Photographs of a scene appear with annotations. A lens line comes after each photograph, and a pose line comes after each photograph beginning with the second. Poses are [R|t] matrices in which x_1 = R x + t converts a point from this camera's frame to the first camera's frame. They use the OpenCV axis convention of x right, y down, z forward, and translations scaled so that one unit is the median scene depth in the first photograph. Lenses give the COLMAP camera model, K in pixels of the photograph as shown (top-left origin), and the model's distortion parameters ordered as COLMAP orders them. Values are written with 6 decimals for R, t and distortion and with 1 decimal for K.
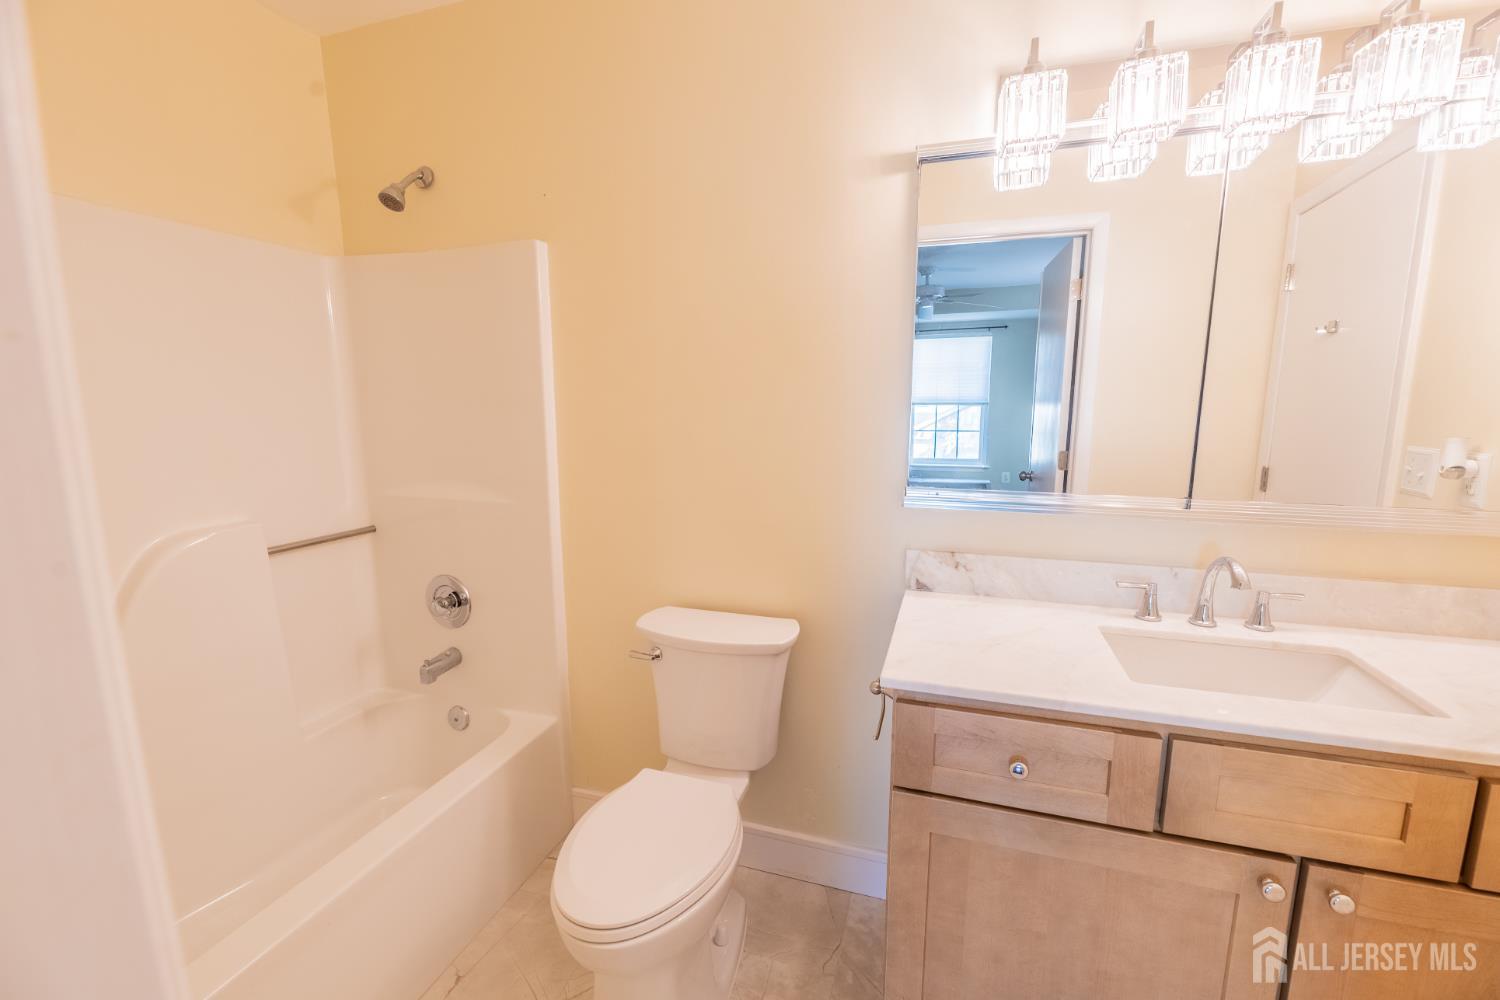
lens RADIAL K [[614.1, 0, 752.5], [0, 614.1, 507.4], [0, 0, 1]] dist [-0.001844, -0.000792]
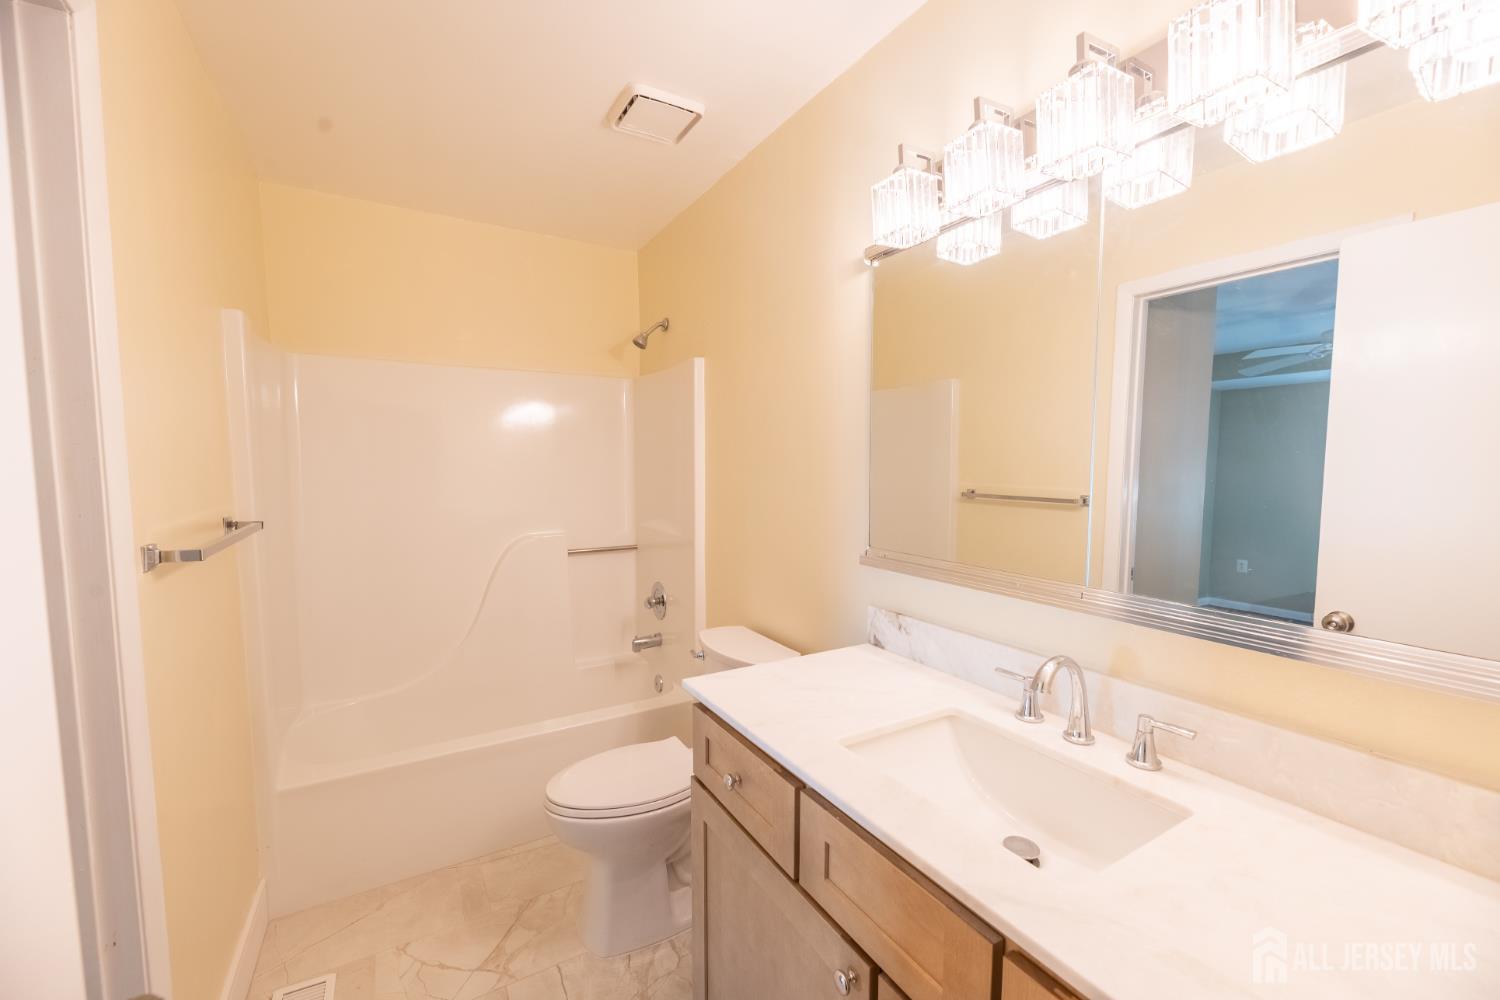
lens RADIAL K [[598.7, 0, 753.7], [0, 598.7, 506.3], [0, 0, 1]] dist [-0.008015, -0.000202]
pose [[0.744545, 0.041149, -0.666303, 0.795253], [-0.095181, 0.994445, -0.044943, -0.037149], [0.660752, 0.096881, 0.744326, 0.077414]]
